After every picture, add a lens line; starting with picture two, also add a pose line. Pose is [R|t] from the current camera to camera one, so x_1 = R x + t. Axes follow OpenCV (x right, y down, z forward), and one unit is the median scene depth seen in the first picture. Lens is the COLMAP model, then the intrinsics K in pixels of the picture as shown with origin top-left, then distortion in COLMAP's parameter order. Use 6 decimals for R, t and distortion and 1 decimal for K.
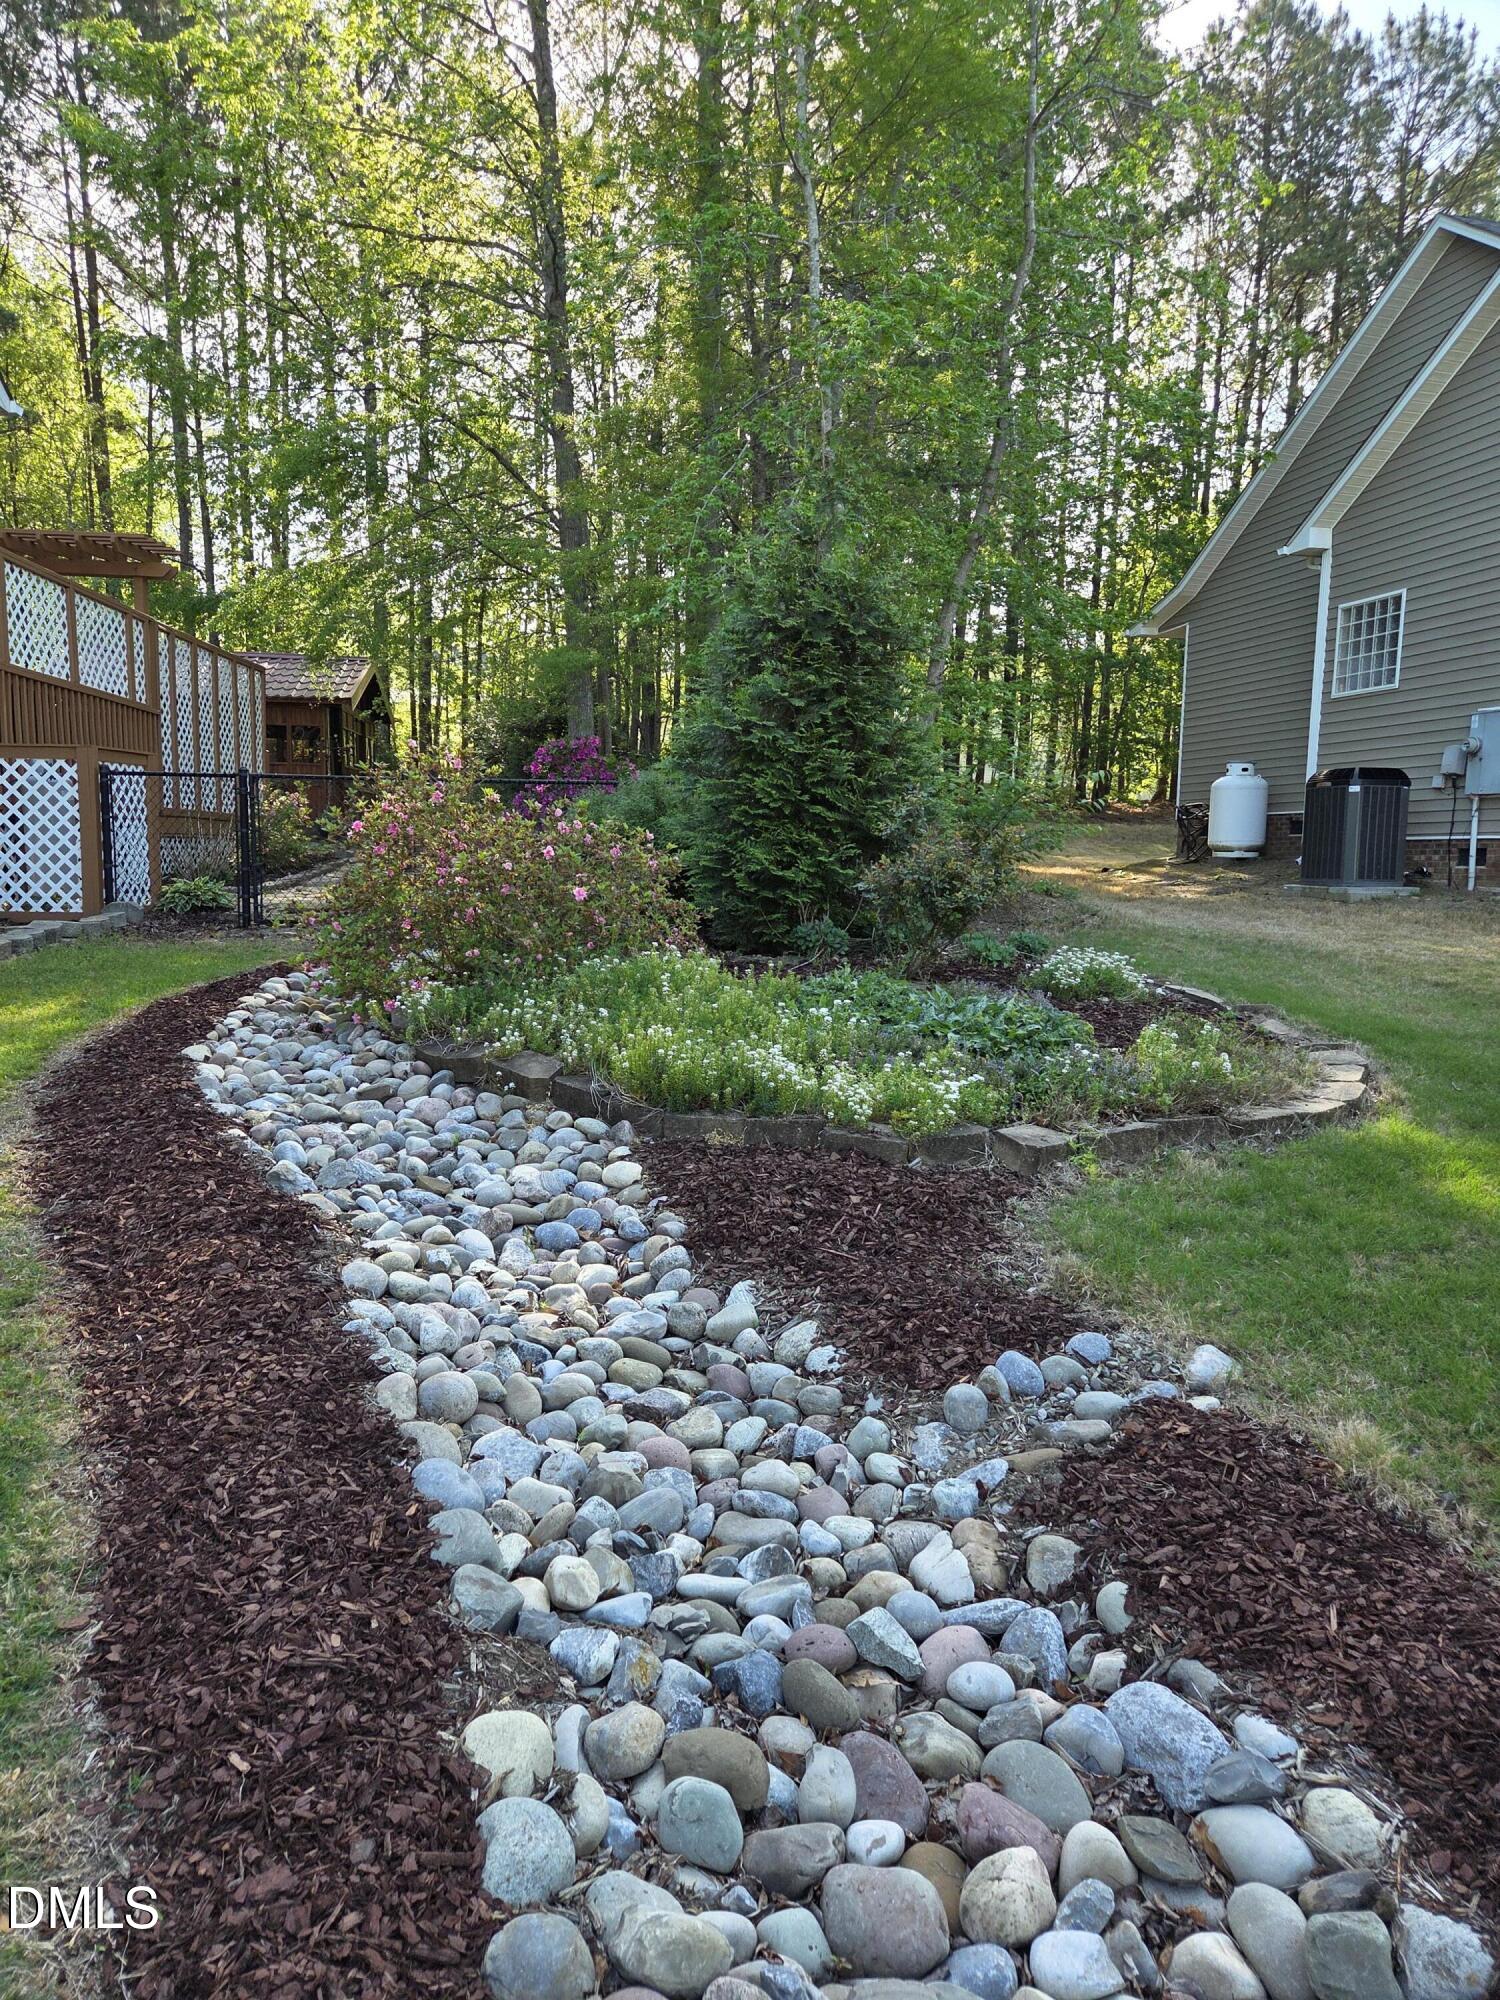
lens RADIAL K [[1335.3, 0, 751.8], [0, 1335.3, 1003.5], [0, 0, 1]] dist [0.004130, 0.000355]
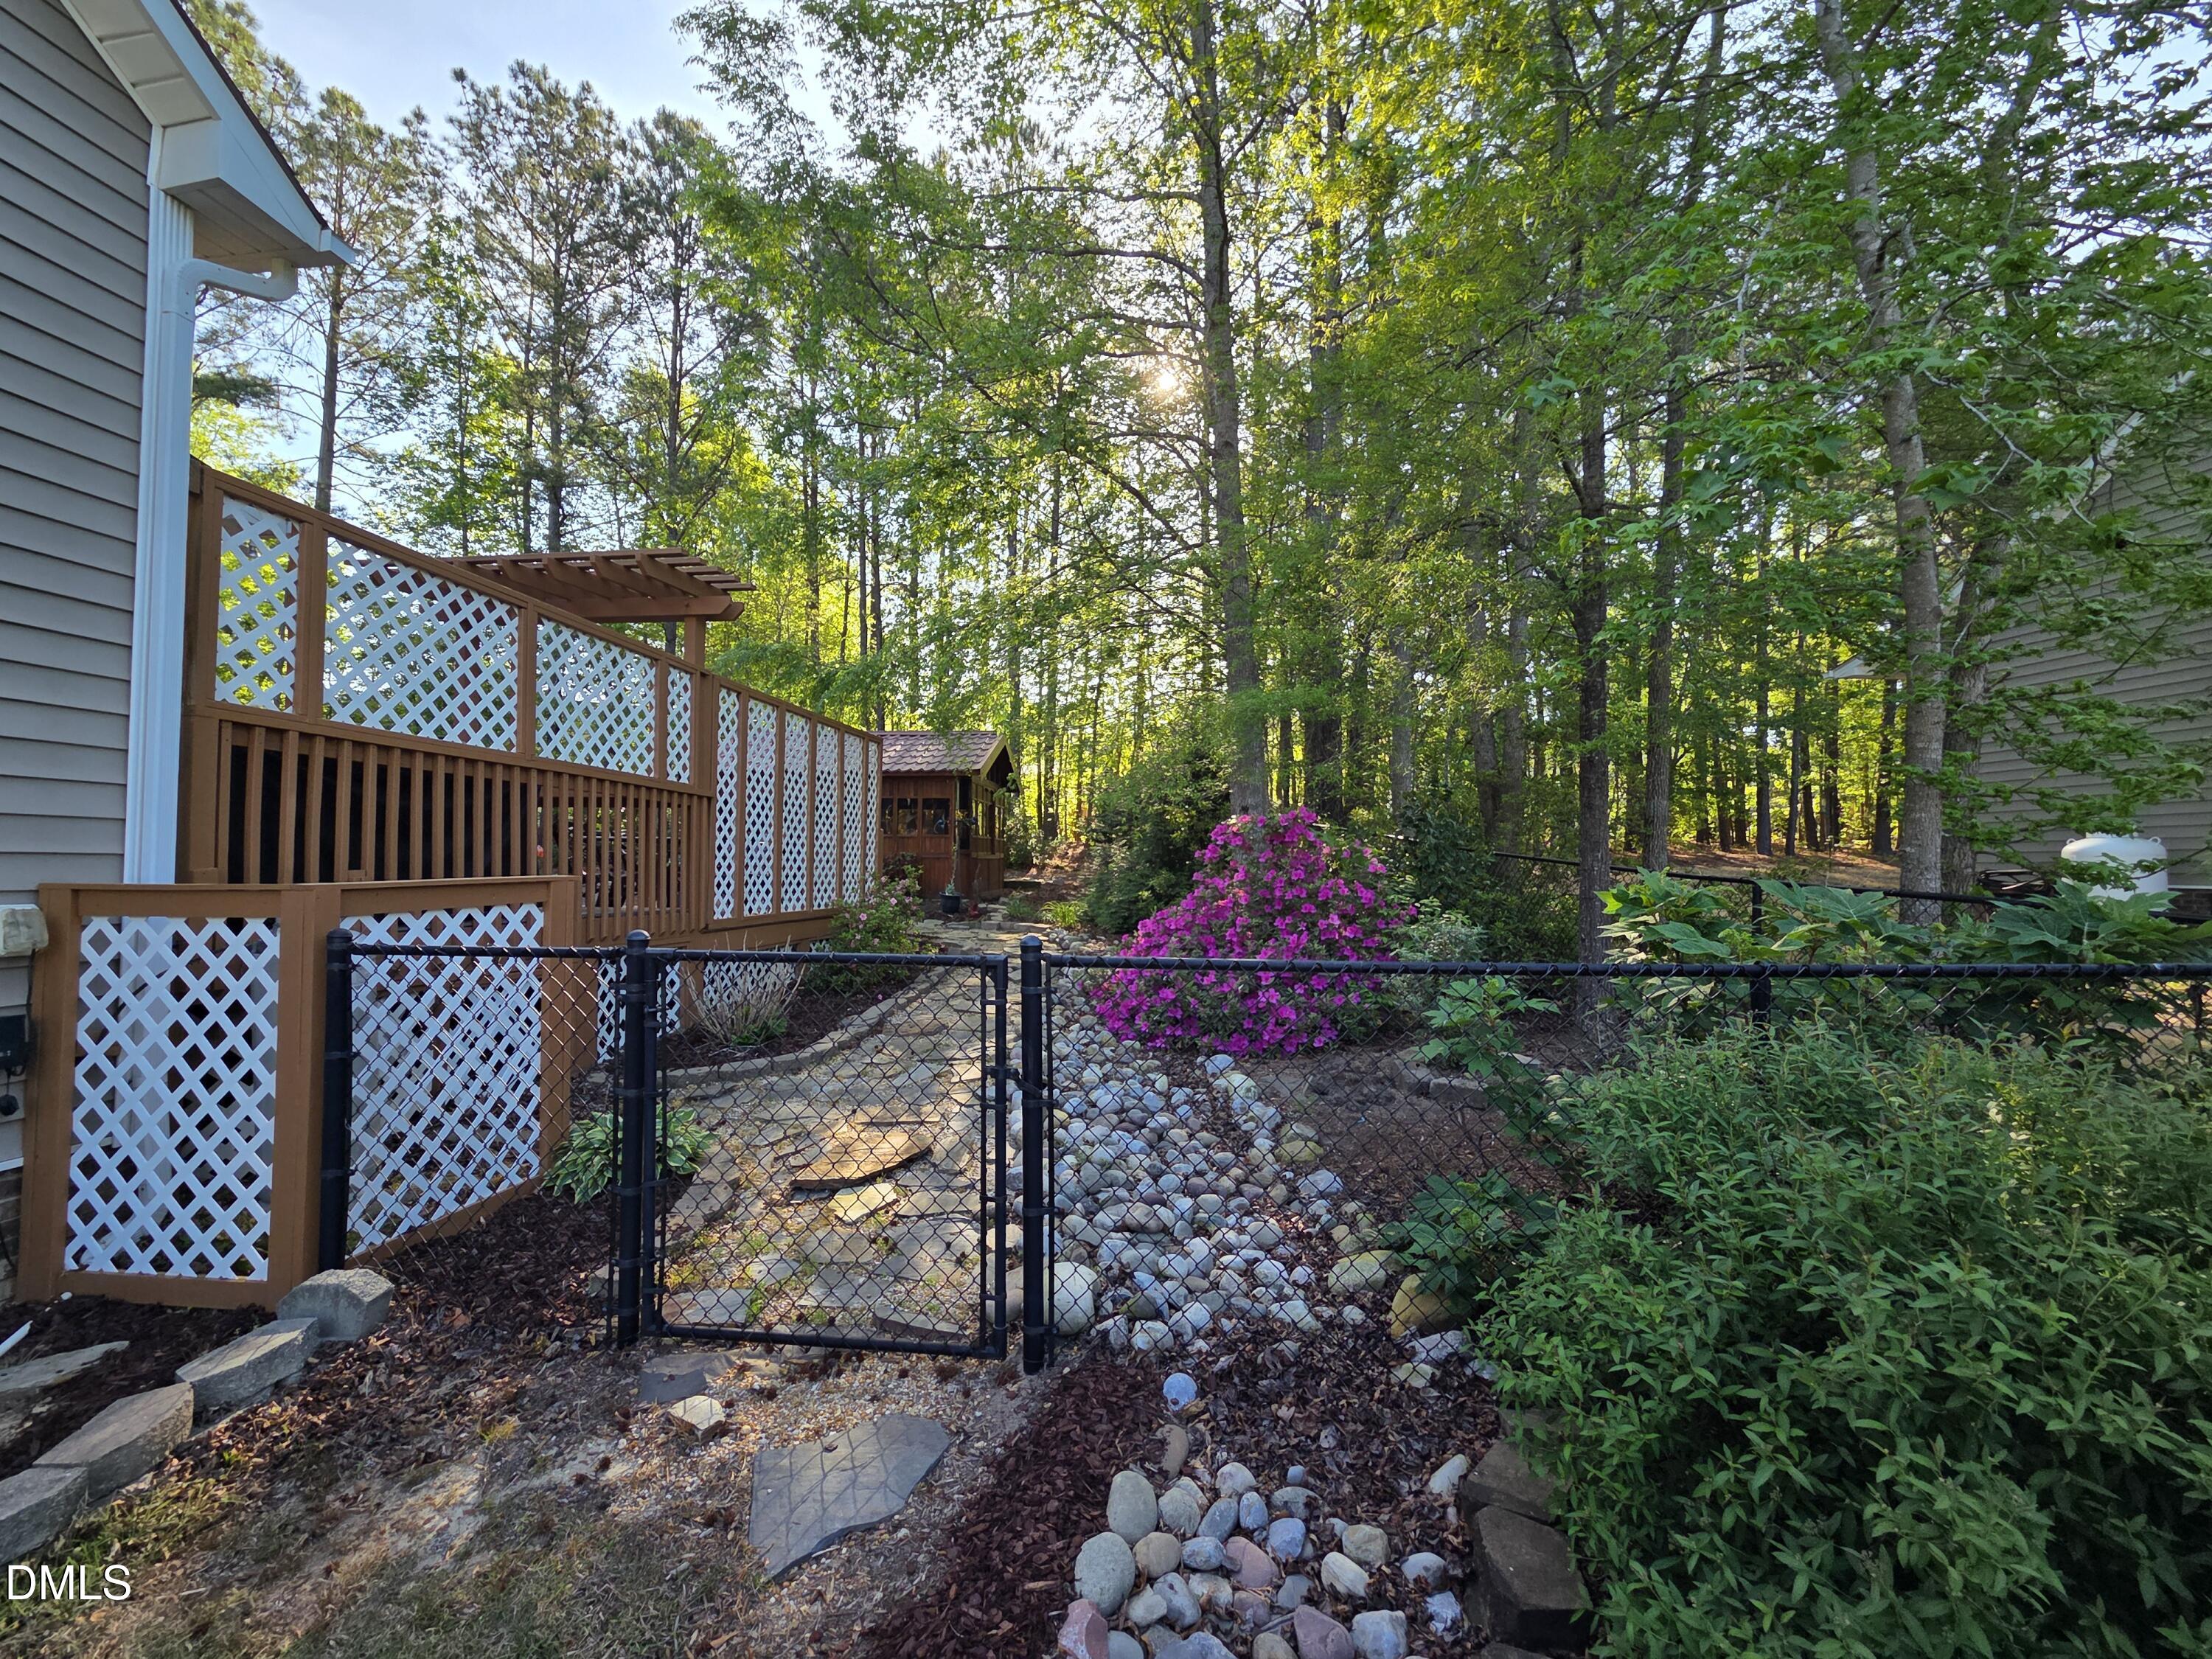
lens RADIAL K [[899.4, 0, 1105.8], [0, 899.4, 825.7], [0, 0, 1]] dist [-0.000118, 0.000002]
pose [[0.985272, -0.034510, -0.167475, -0.141669], [0.007233, 0.986957, -0.160822, -0.114904], [0.170841, 0.157243, 0.972671, 0.536835]]
